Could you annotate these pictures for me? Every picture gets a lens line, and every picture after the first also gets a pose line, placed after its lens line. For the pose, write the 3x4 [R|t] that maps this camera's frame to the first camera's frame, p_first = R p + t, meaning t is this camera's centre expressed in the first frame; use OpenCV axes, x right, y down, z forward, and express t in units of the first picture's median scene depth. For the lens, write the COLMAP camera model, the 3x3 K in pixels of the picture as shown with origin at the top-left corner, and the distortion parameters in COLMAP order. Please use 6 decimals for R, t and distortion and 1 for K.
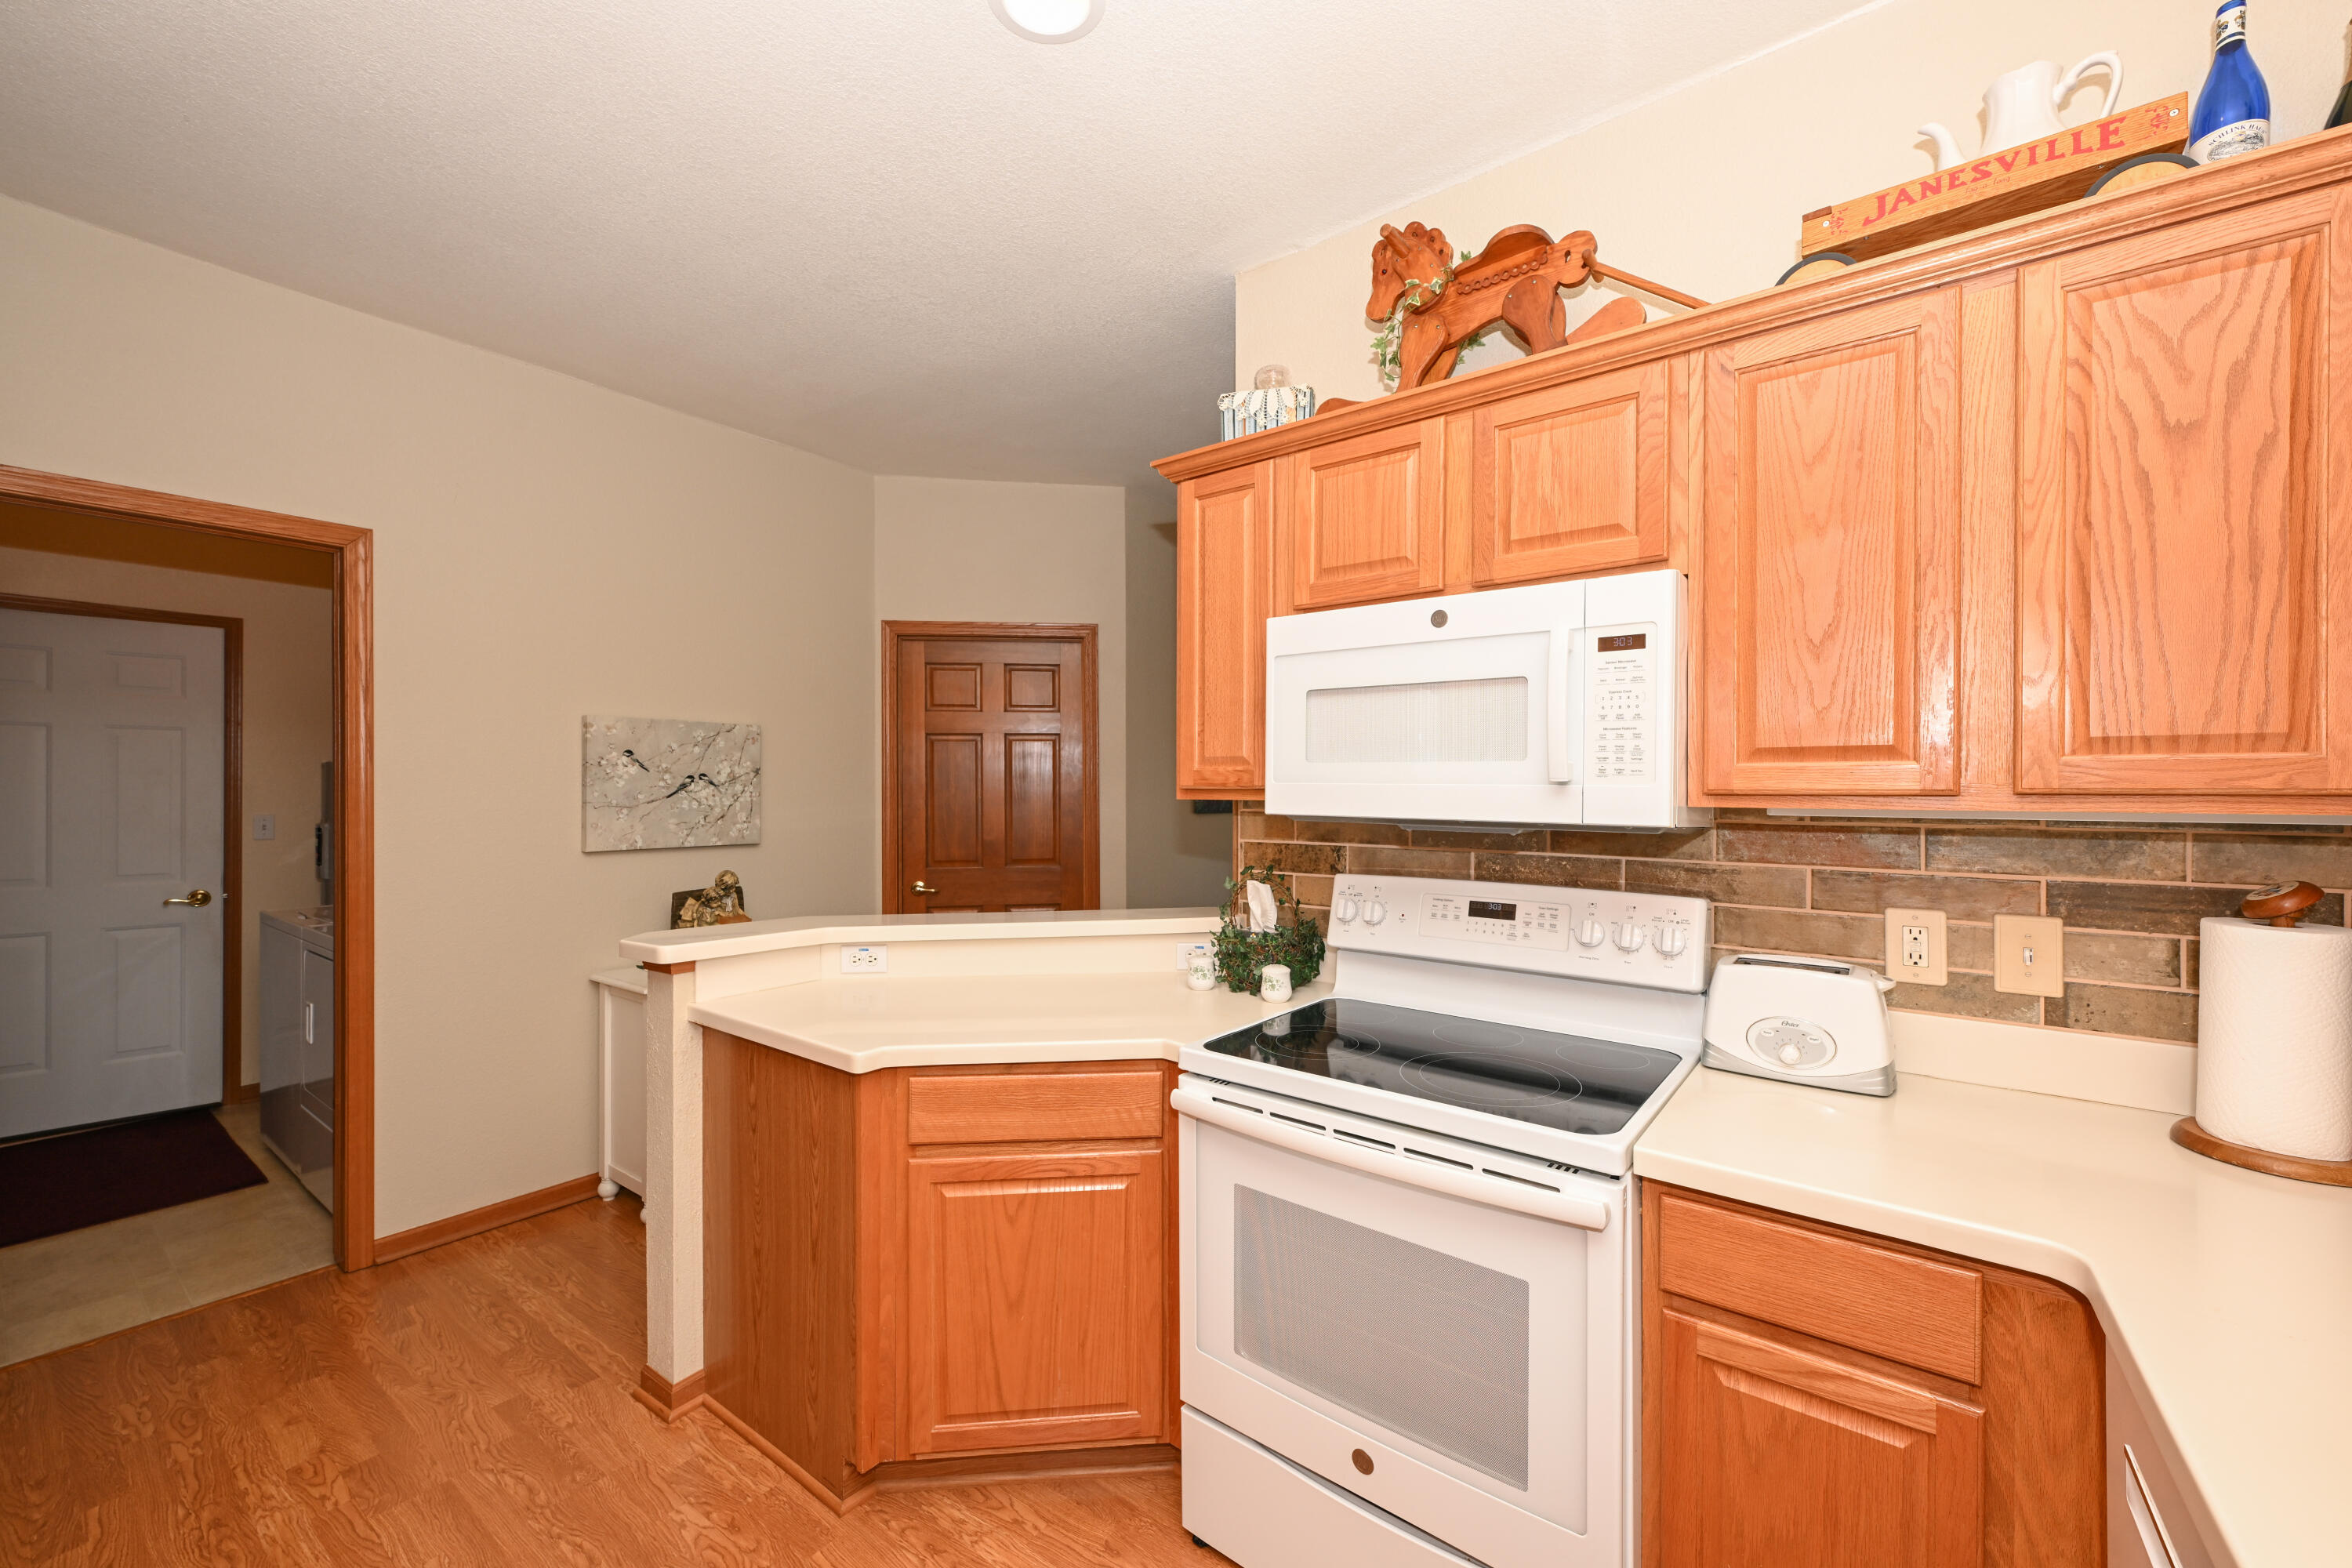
lens RADIAL K [[927.9, 0, 1165.7], [0, 927.9, 787.6], [0, 0, 1]] dist [0.002174, -0.000715]
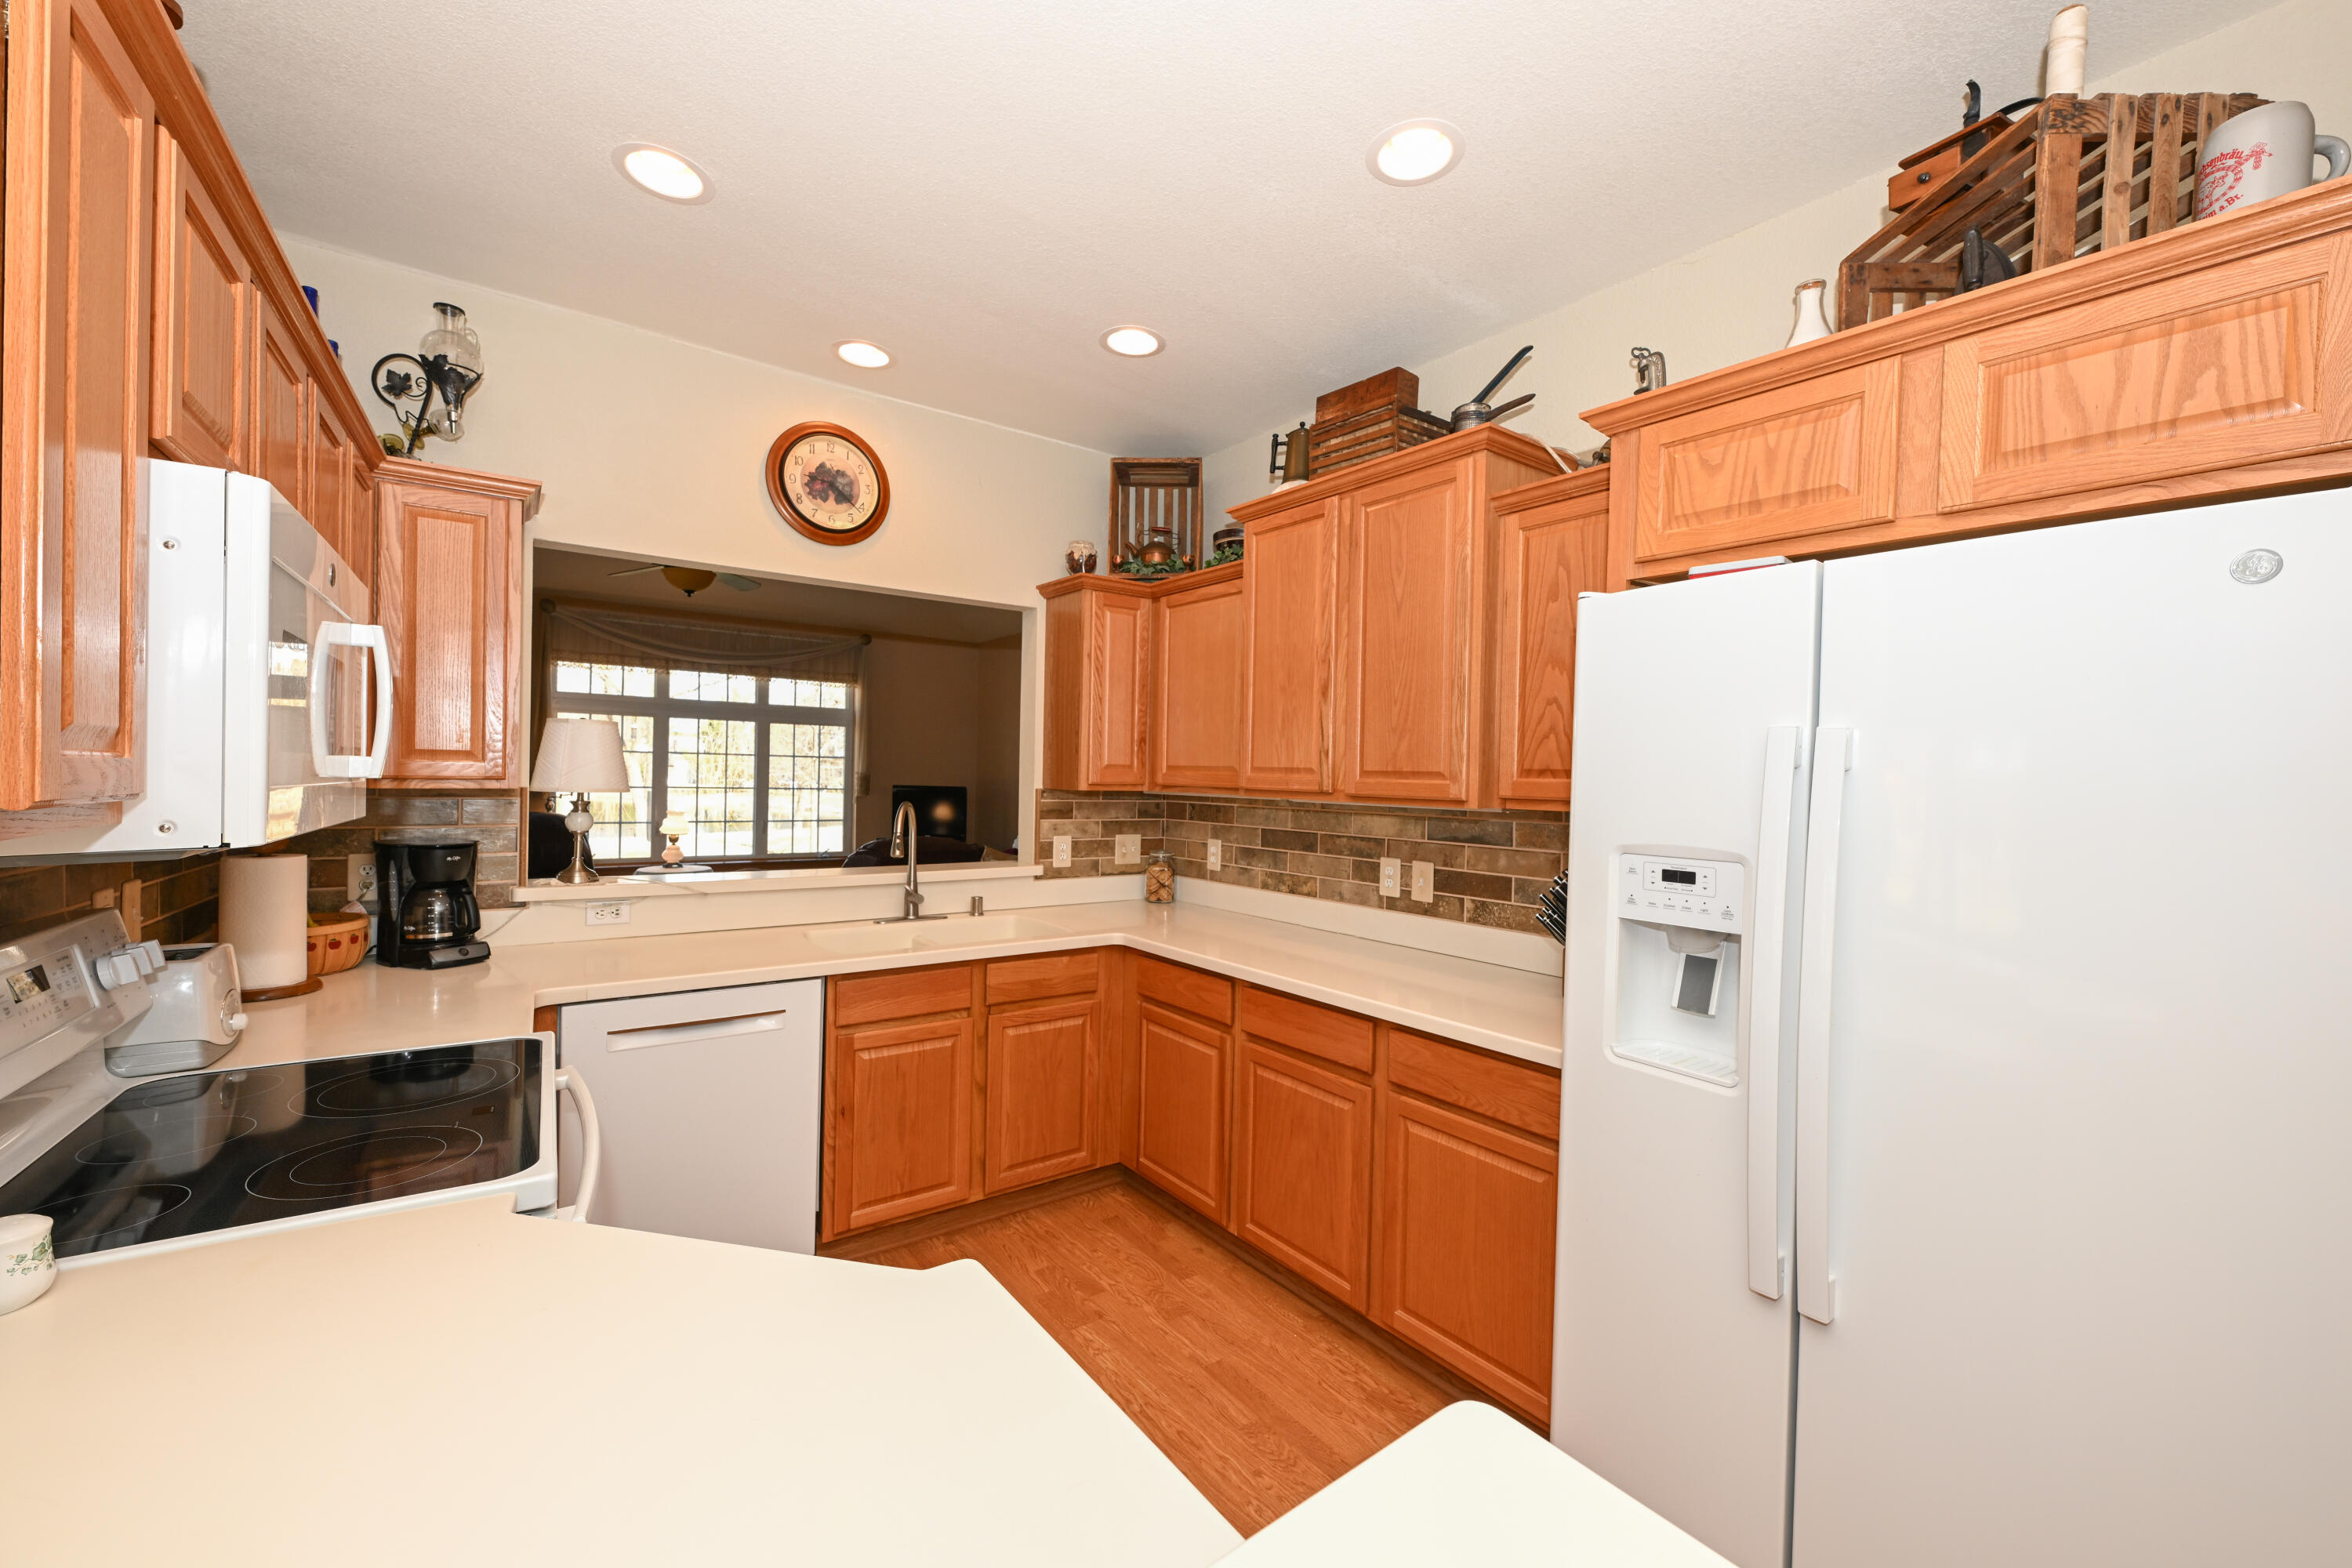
lens RADIAL K [[927.9, 0, 1169.1], [0, 927.9, 787.3], [0, 0, 1]] dist [0.002174, -0.000715]
pose [[-0.956144, -0.027842, 0.291570, -0.676599], [-0.024433, 0.999584, 0.015326, -0.032717], [-0.291875, 0.007530, -0.956427, 1.674596]]
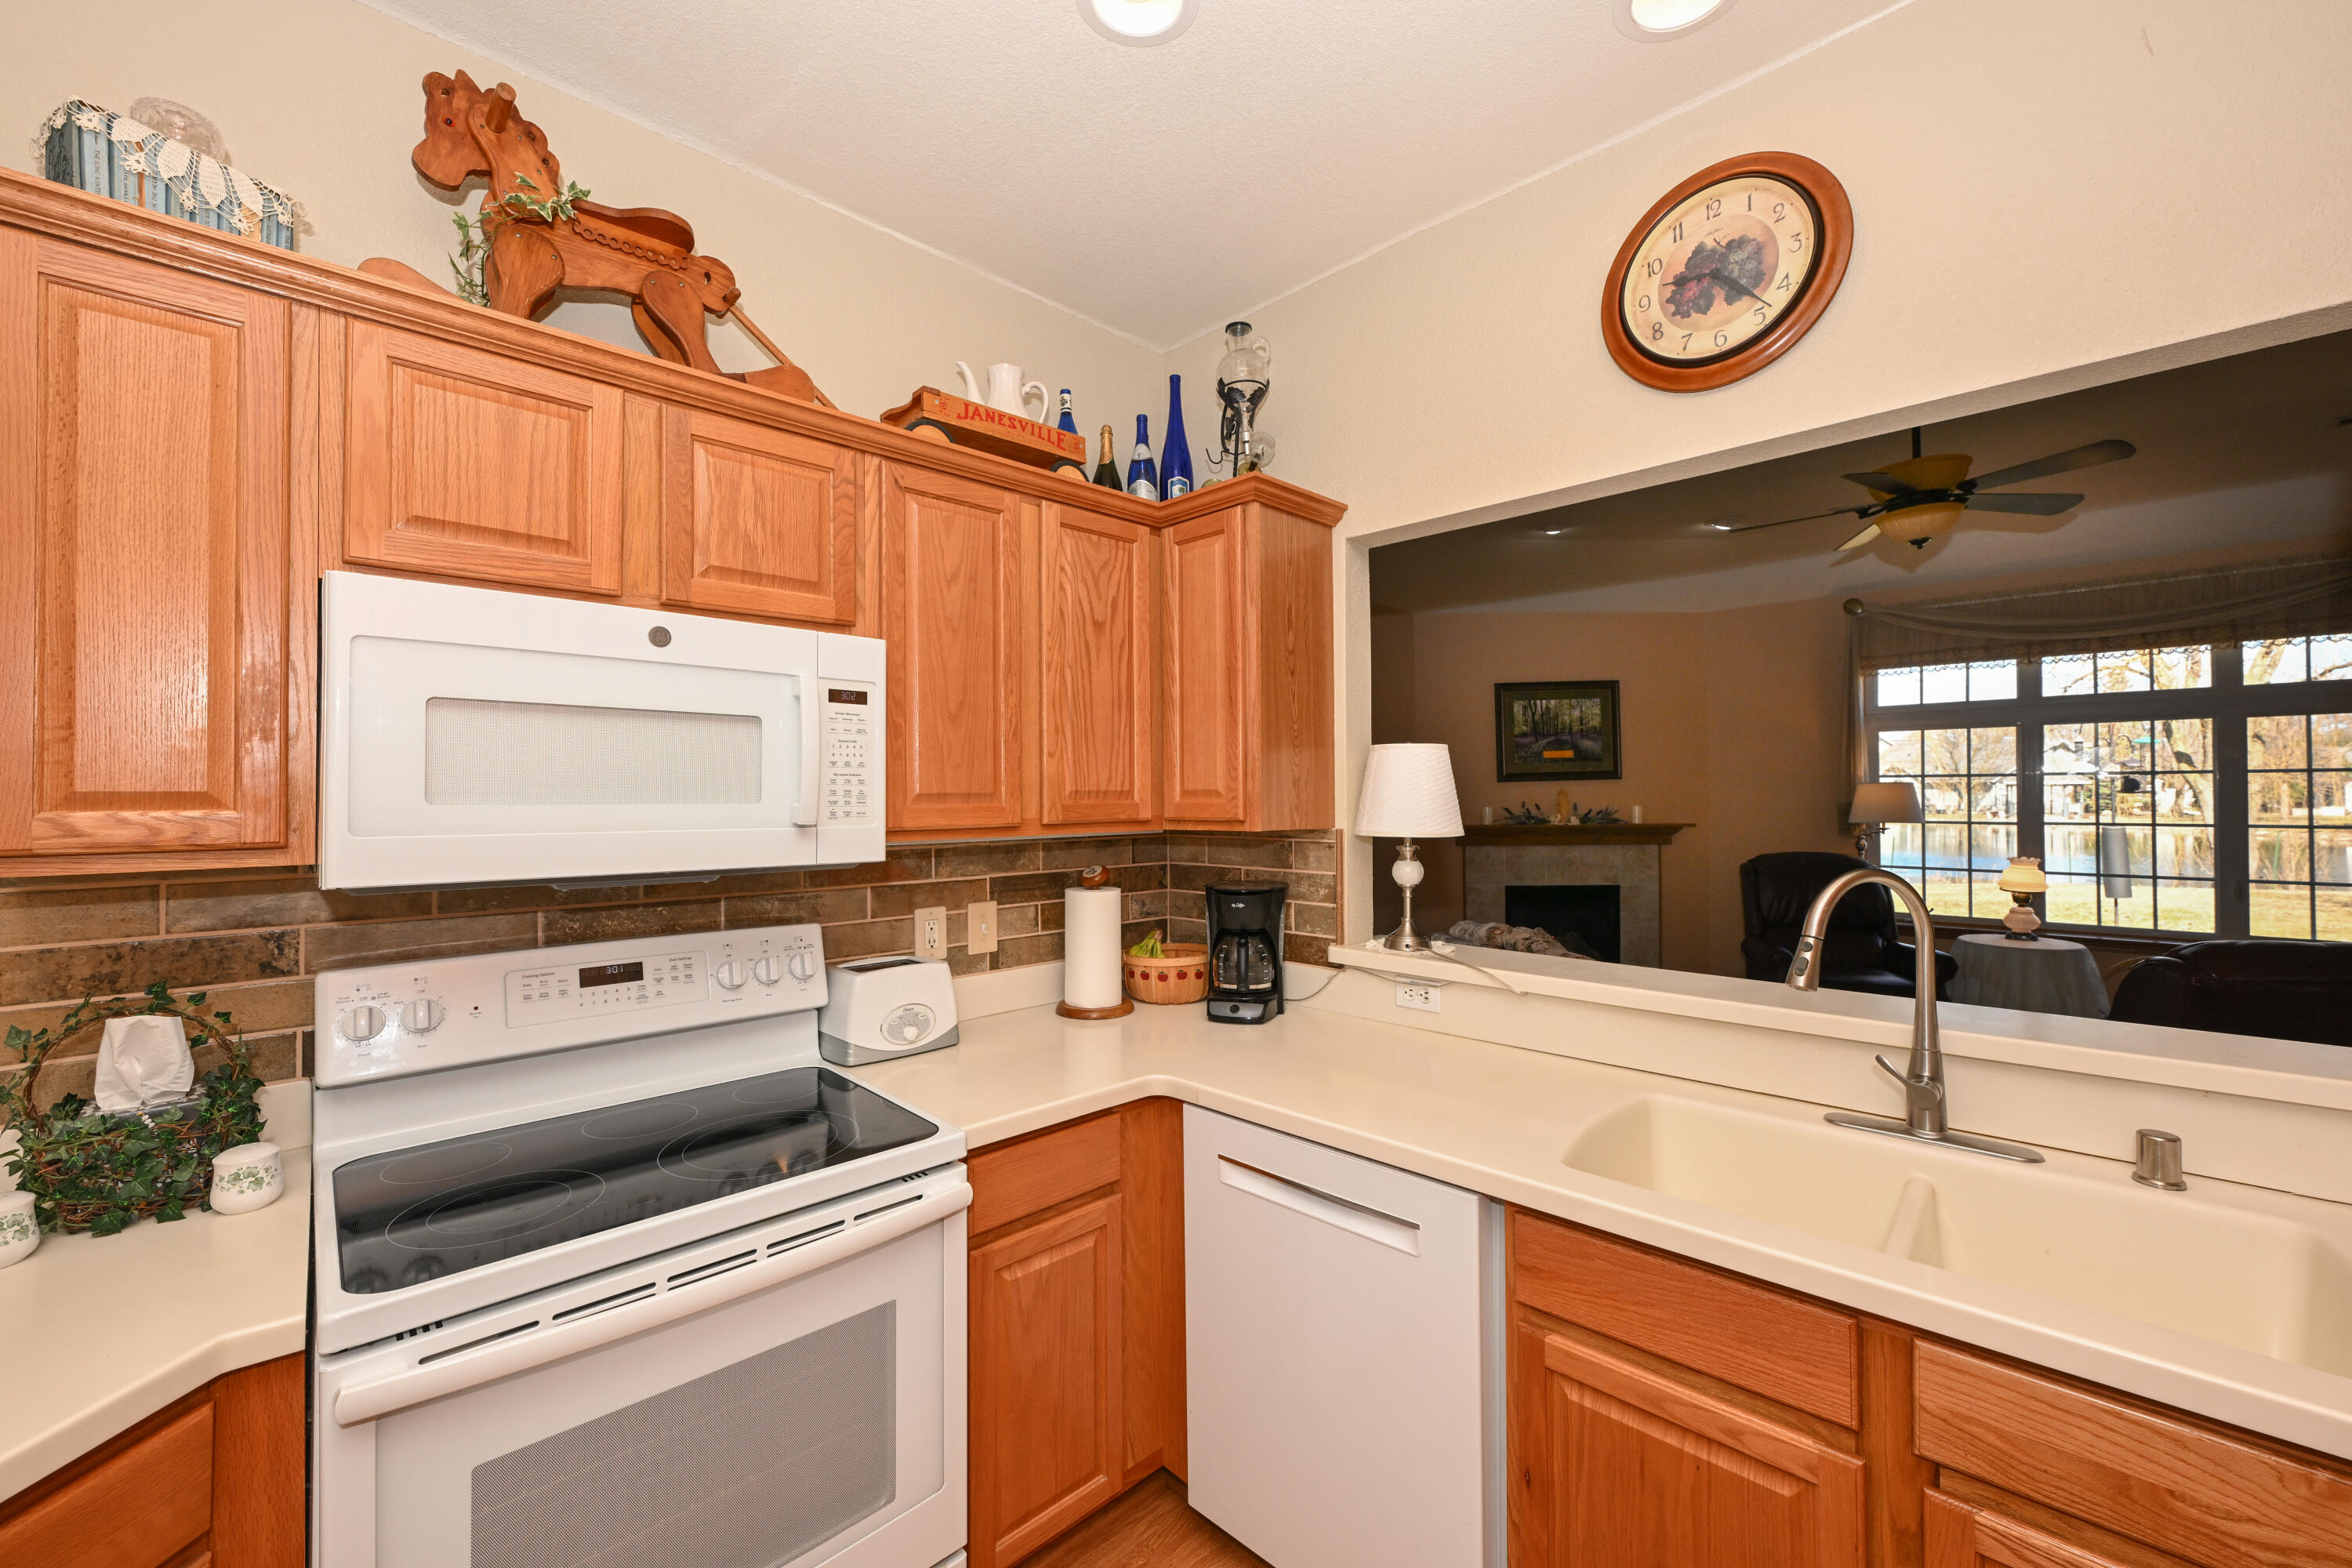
lens RADIAL K [[927.9, 0, 1185.0], [0, 927.9, 783.7], [0, 0, 1]] dist [0.002174, -0.000715]
pose [[0.124640, 0.008827, 0.992163, -0.527763], [0.009121, 0.999908, -0.010041, -0.036856], [-0.992160, 0.010301, 0.124548, 0.449708]]
